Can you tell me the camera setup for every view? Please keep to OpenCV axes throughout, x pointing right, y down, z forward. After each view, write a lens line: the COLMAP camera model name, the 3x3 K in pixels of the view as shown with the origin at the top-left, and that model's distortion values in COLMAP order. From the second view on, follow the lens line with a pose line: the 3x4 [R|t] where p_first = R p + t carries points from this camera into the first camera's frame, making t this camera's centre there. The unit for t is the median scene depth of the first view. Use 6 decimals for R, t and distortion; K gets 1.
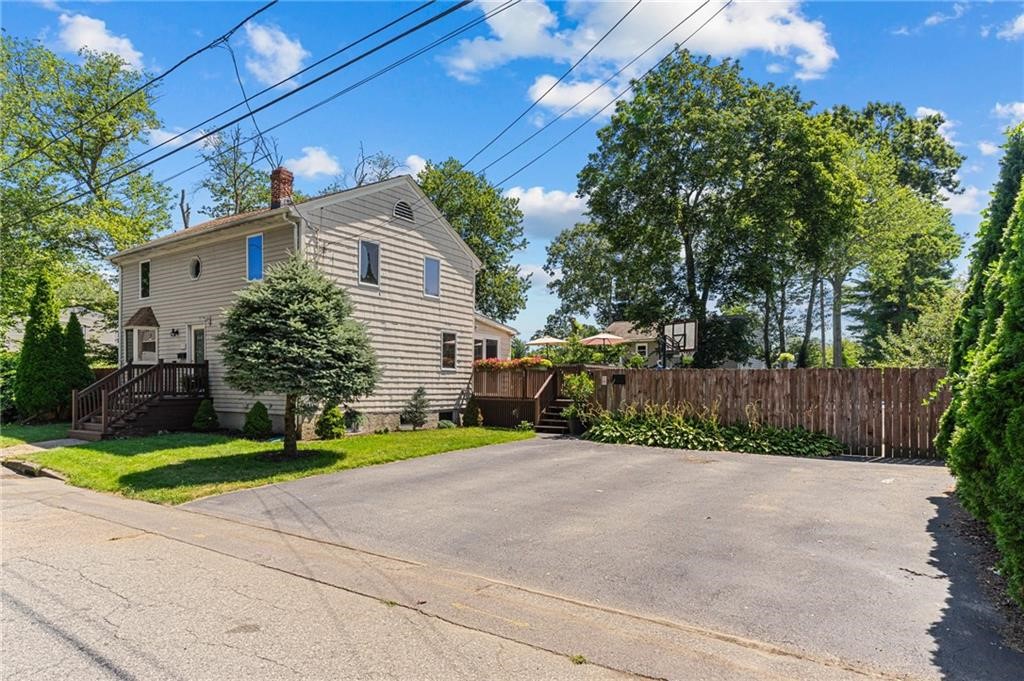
lens RADIAL K [[589.5, 0, 512.3], [0, 589.5, 363.4], [0, 0, 1]] dist [0.001945, 0.001592]
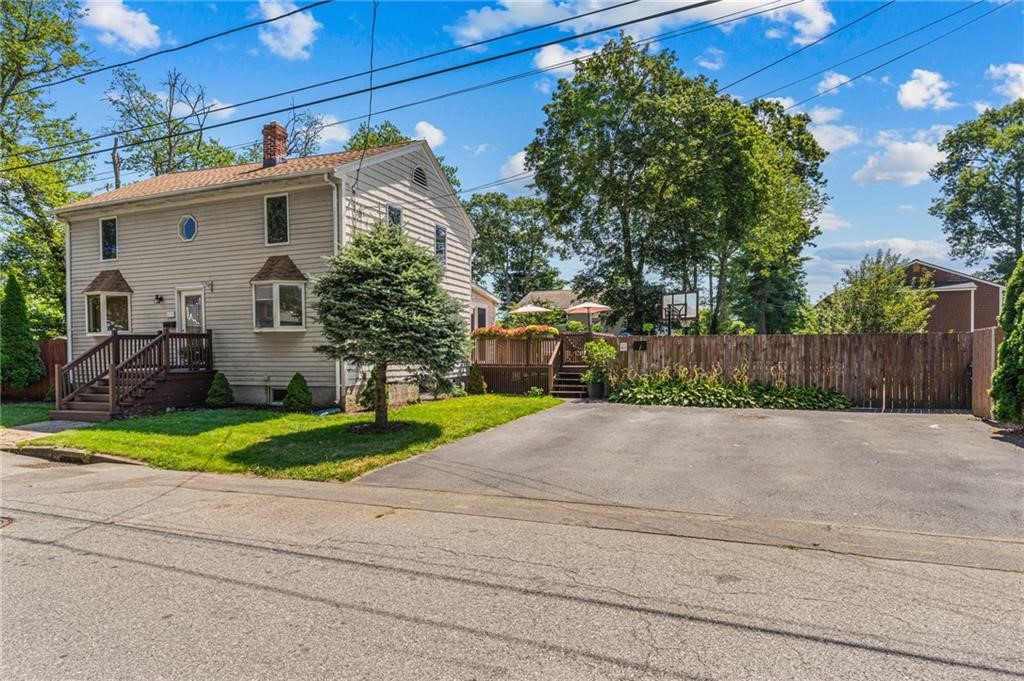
lens RADIAL K [[583.3, 0, 512.0], [0, 583.3, 340.5], [0, 0, 1]] dist [0.005055, 0.000648]
pose [[0.976005, -0.008932, 0.217564, -0.296196], [0.005697, 0.999864, 0.015496, -0.000010], [-0.217673, -0.013885, 0.975923, 0.016209]]
